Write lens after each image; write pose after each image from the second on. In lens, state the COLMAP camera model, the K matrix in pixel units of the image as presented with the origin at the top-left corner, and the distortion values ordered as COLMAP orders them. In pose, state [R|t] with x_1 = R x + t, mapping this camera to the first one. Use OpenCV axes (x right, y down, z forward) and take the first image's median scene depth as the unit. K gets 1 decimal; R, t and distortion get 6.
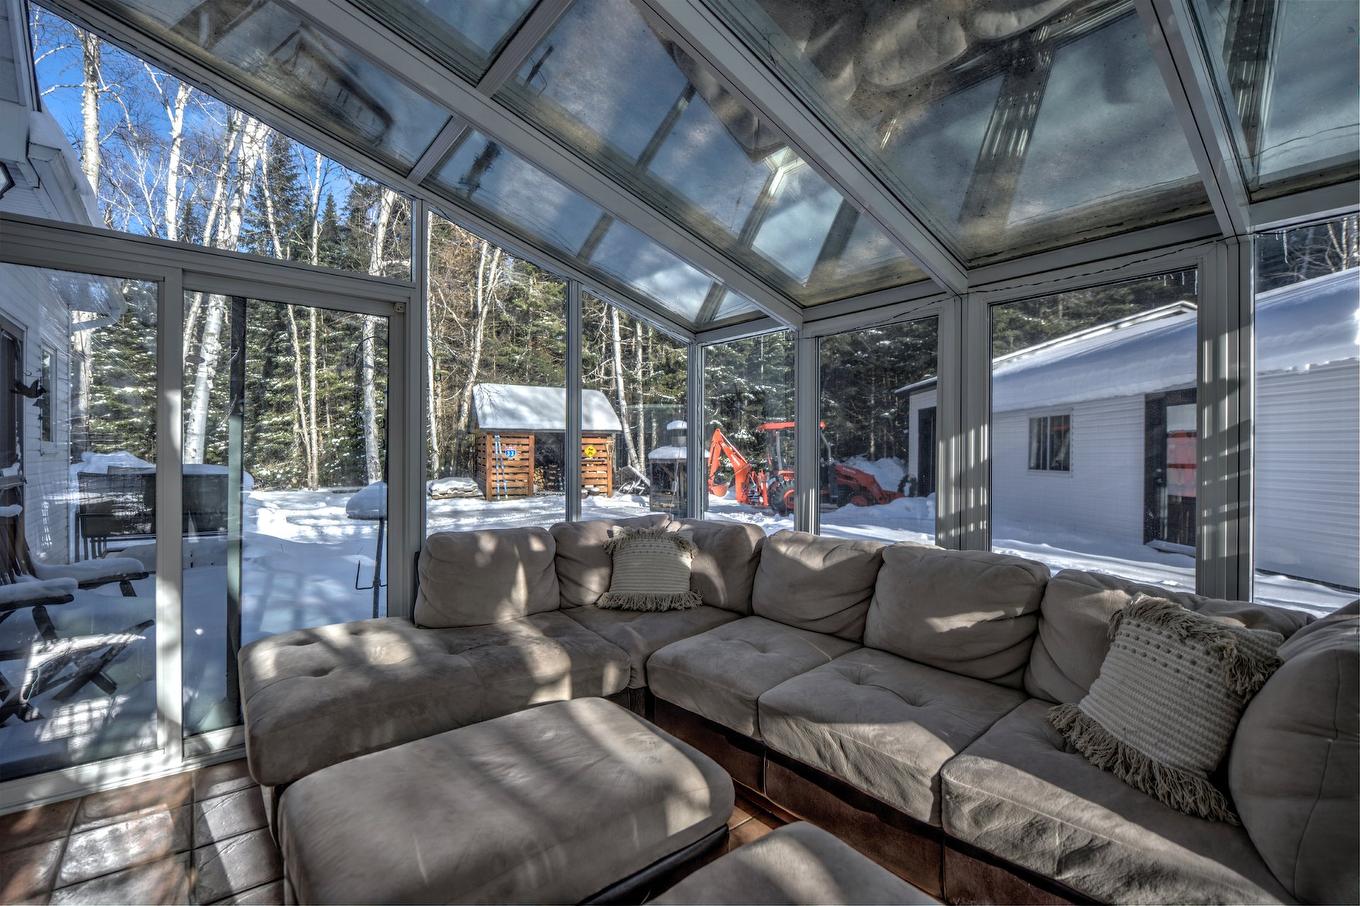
lens RADIAL K [[612.5, 0, 677.8], [0, 612.5, 456.7], [0, 0, 1]] dist [-0.015100, -0.000288]
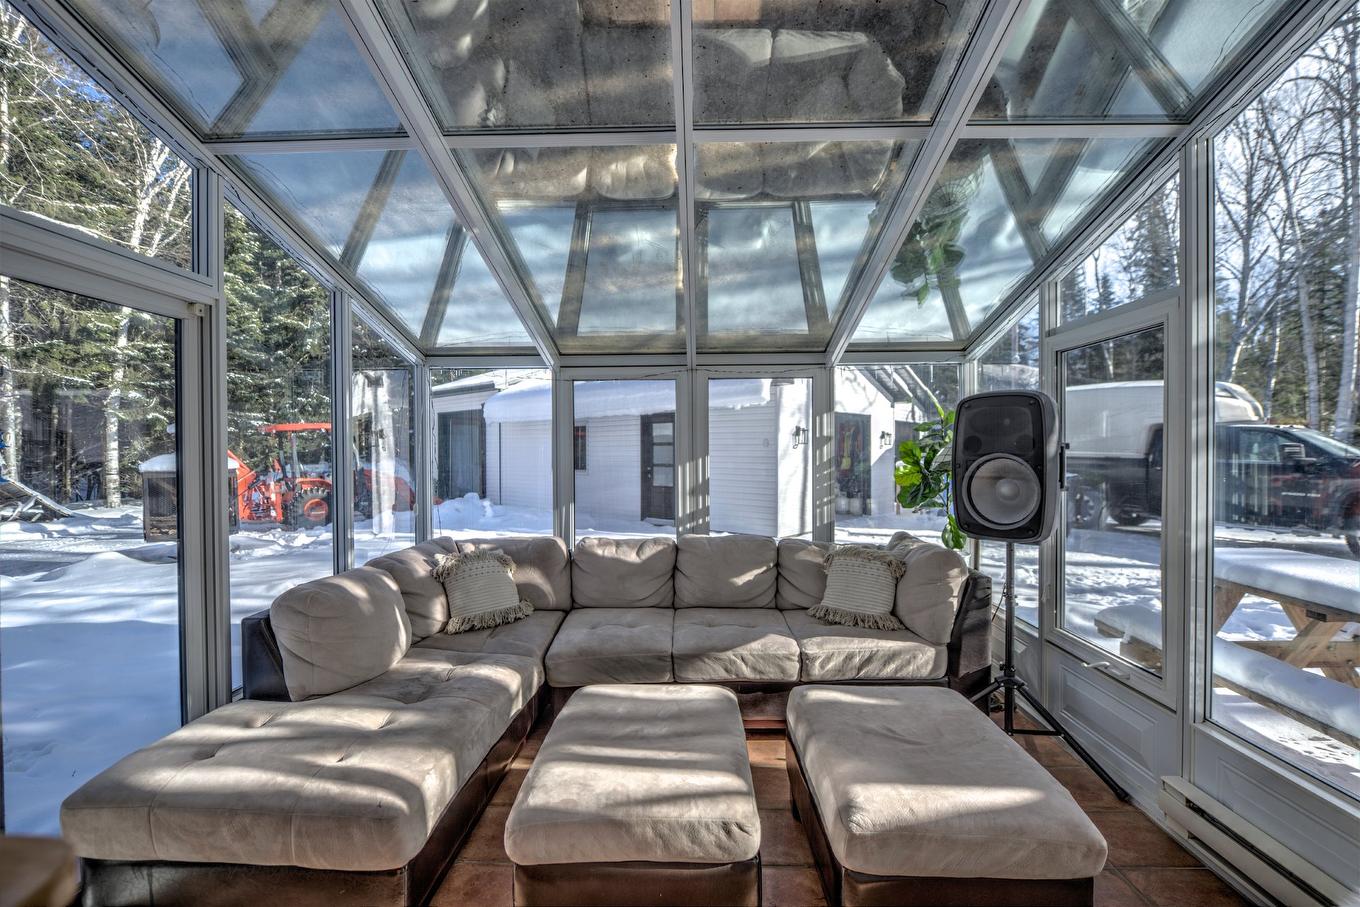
lens RADIAL K [[632.8, 0, 684.1], [0, 632.8, 454.5], [0, 0, 1]] dist [-0.011654, 0.000149]
pose [[0.631326, -0.016390, 0.775344, -0.786541], [0.010325, 0.999866, 0.012729, -0.074180], [-0.775449, -0.000031, 0.631411, 0.021241]]
